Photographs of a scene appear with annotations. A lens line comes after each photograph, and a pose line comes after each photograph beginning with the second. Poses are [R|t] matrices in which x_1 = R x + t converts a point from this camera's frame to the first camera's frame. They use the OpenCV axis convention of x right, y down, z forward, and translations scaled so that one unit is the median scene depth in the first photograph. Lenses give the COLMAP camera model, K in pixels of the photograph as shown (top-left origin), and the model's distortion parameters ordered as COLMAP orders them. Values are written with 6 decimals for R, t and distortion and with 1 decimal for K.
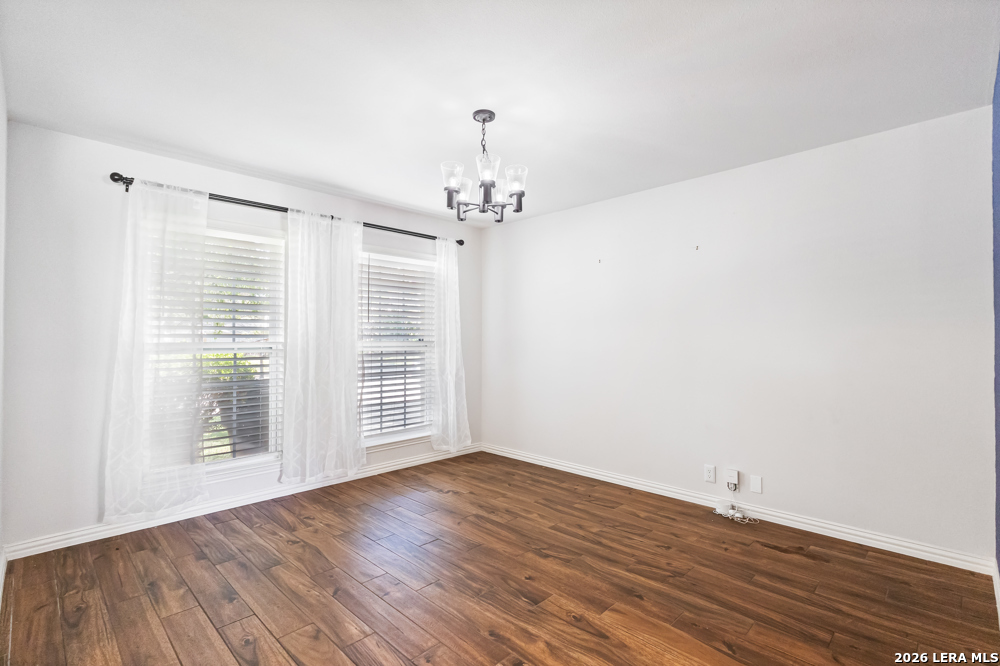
lens RADIAL K [[463.5, 0, 502.7], [0, 463.5, 334.1], [0, 0, 1]] dist [0.005283, -0.000758]
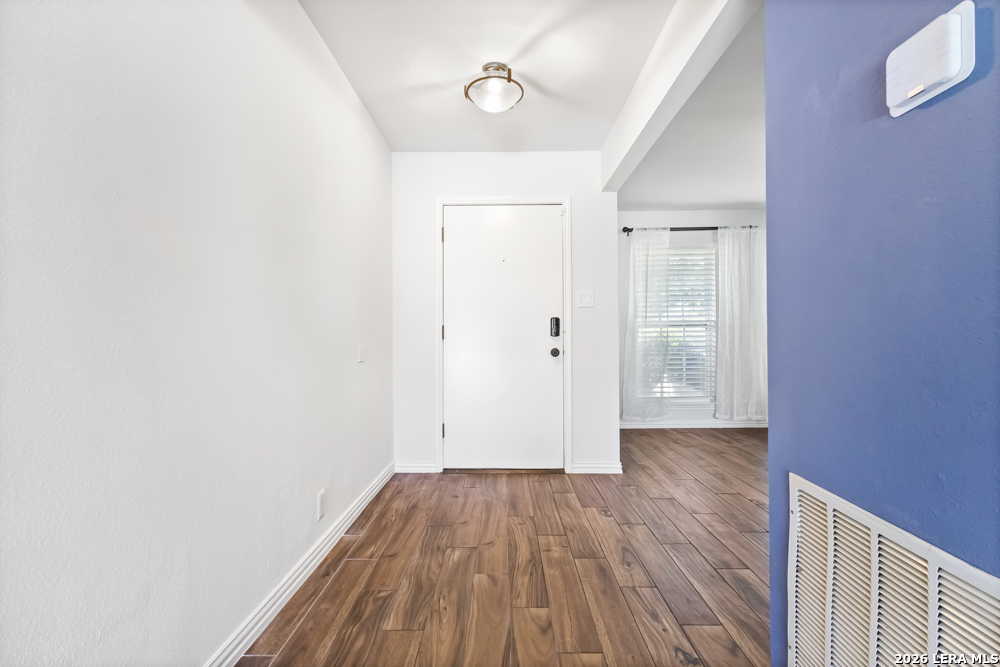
lens RADIAL K [[463.5, 0, 502.1], [0, 463.5, 328.7], [0, 0, 1]] dist [0.005283, -0.000758]
pose [[0.689015, -0.009153, -0.724690, 0.111396], [0.018287, 0.999821, 0.004758, 0.024269], [0.724517, -0.016531, 0.689059, -0.465759]]
